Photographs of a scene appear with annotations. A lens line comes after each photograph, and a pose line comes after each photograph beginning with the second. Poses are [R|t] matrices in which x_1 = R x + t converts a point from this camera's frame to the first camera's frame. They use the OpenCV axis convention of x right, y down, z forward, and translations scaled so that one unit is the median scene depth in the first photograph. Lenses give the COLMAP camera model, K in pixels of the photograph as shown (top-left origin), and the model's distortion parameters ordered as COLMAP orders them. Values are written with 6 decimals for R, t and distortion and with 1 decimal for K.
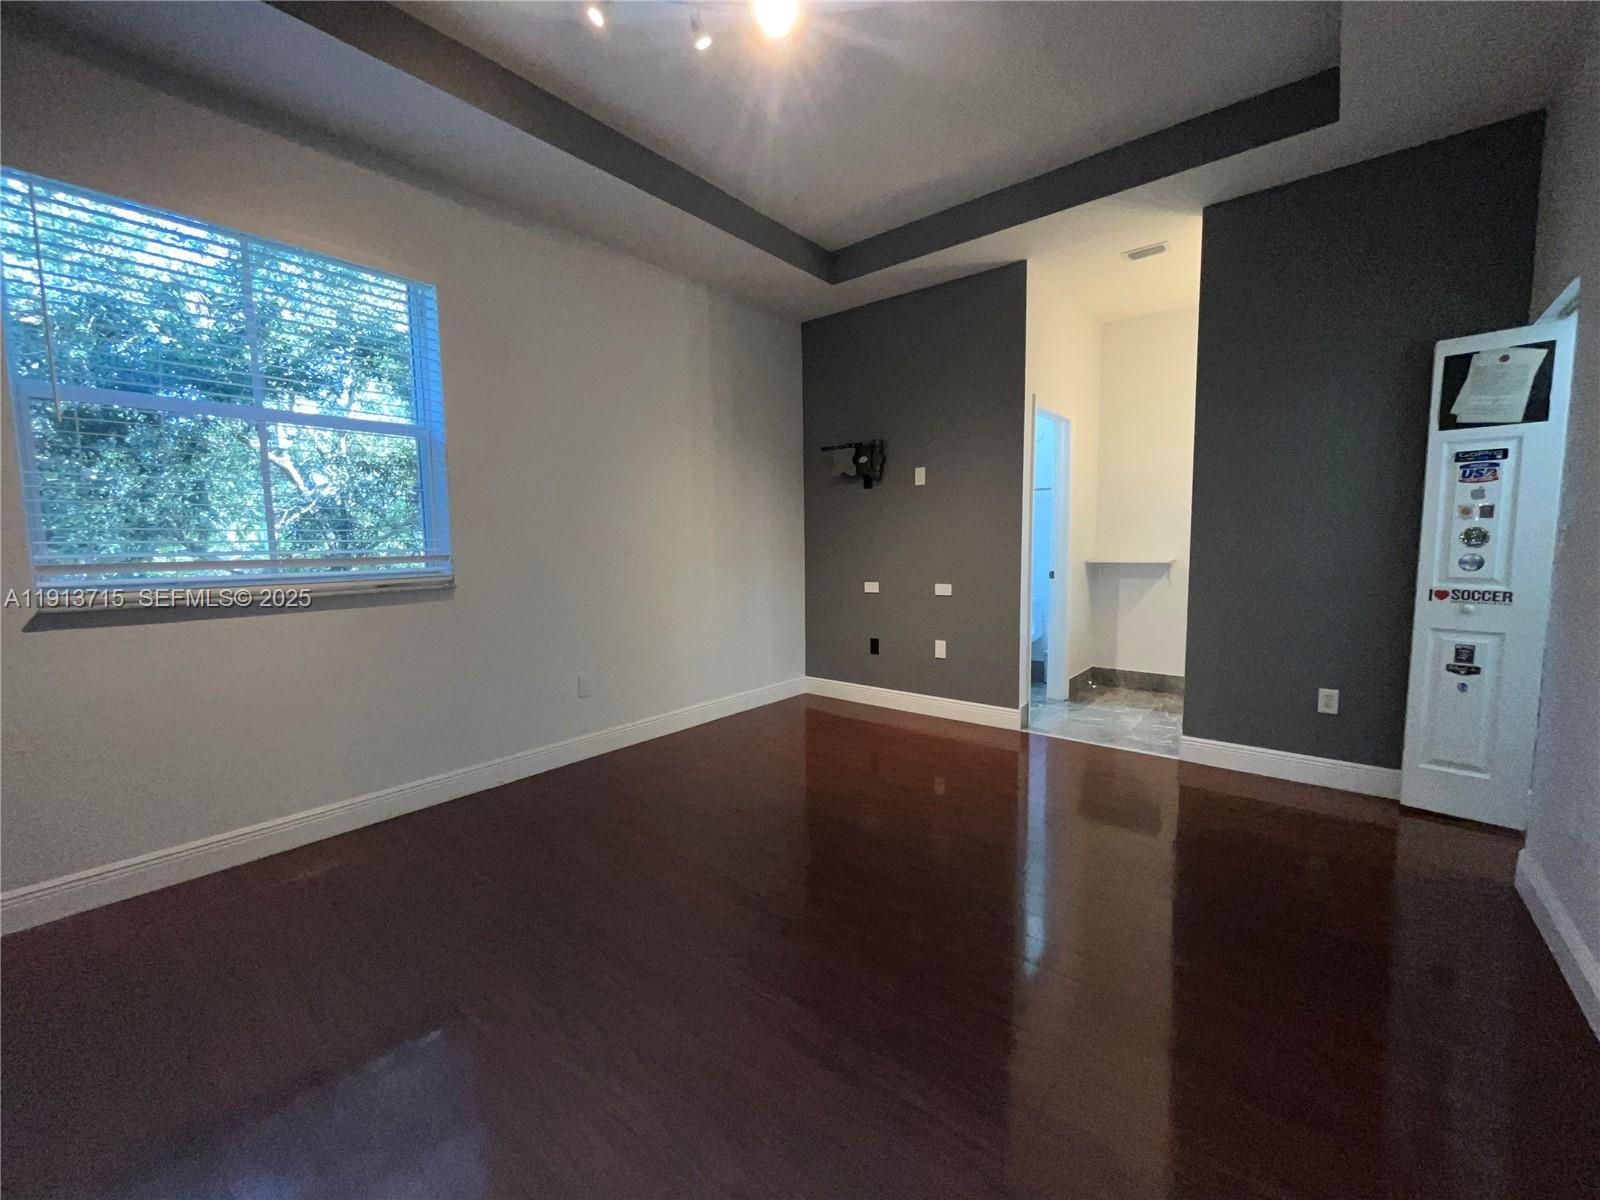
lens RADIAL K [[645.6, 0, 795.3], [0, 645.6, 603.3], [0, 0, 1]] dist [-0.001218, -0.000433]
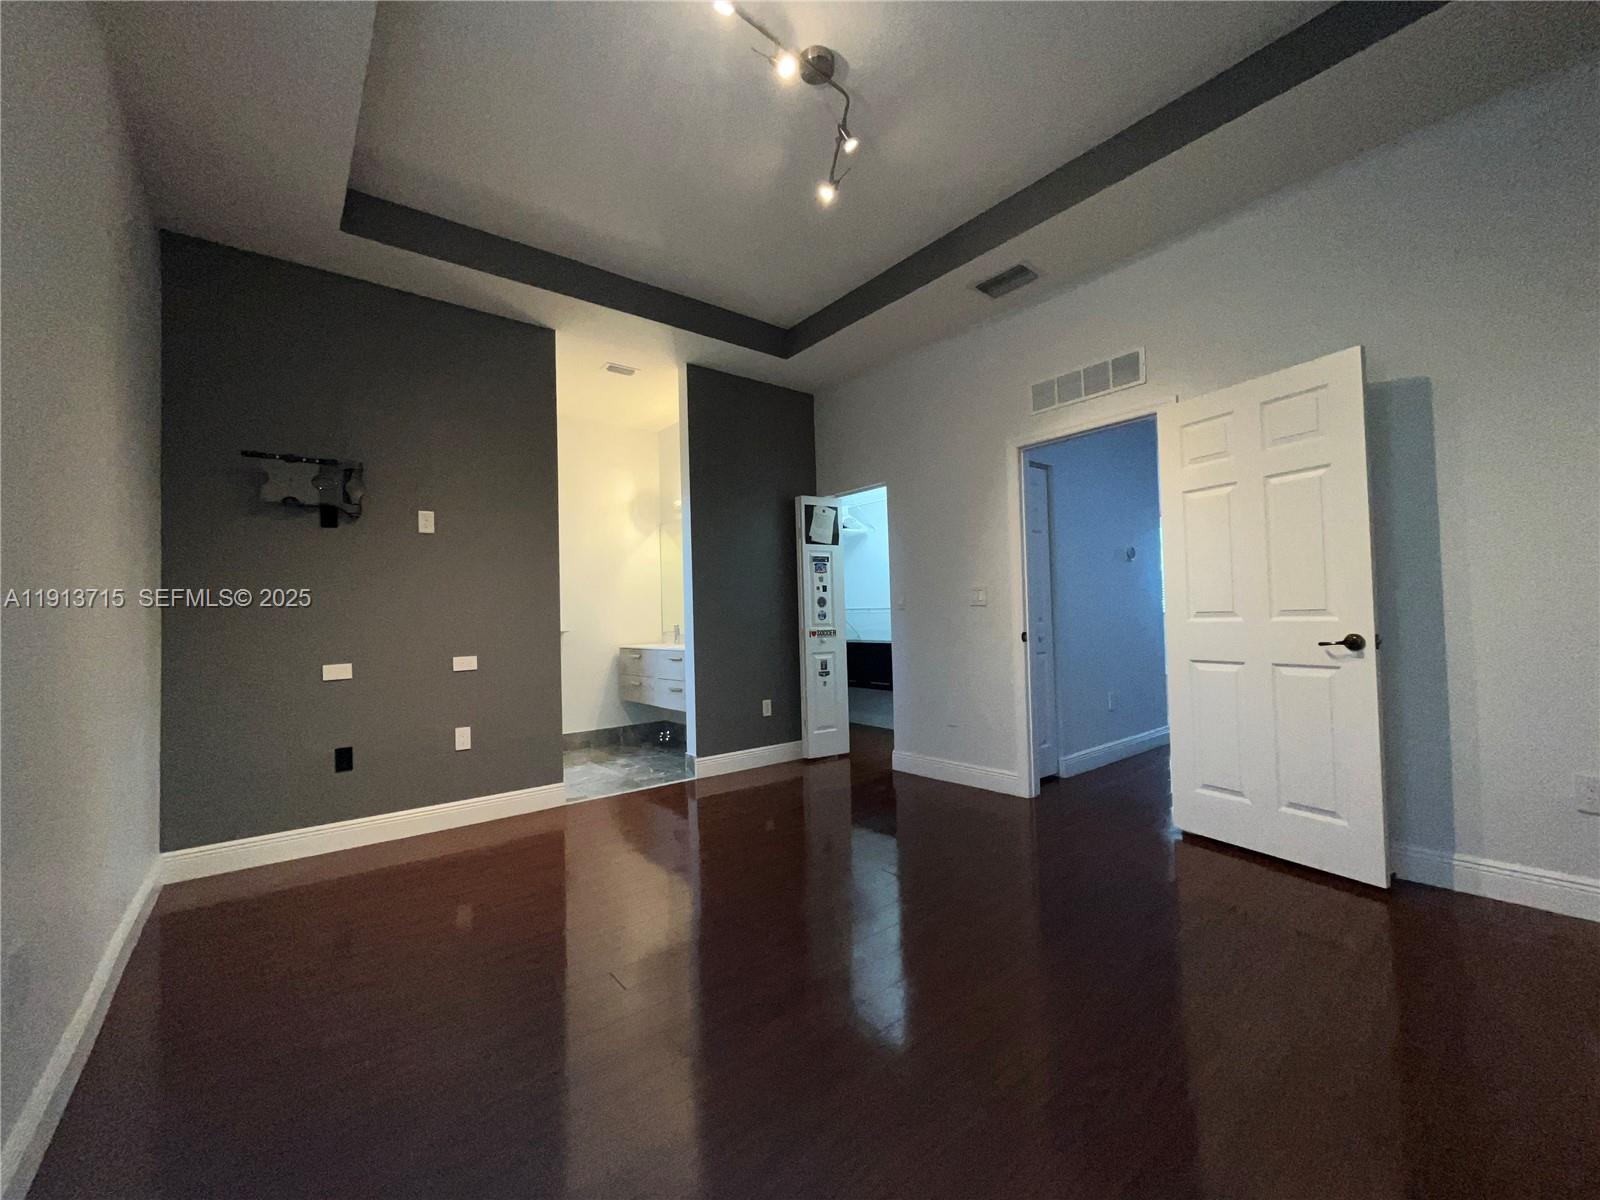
lens RADIAL K [[645.6, 0, 795.3], [0, 645.6, 603.3], [0, 0, 1]] dist [-0.001218, -0.000433]
pose [[0.207622, 0.030958, 0.977719, -0.783607], [0.118445, 0.991349, -0.056541, -0.001707], [-0.971012, 0.127546, 0.202159, 0.684226]]
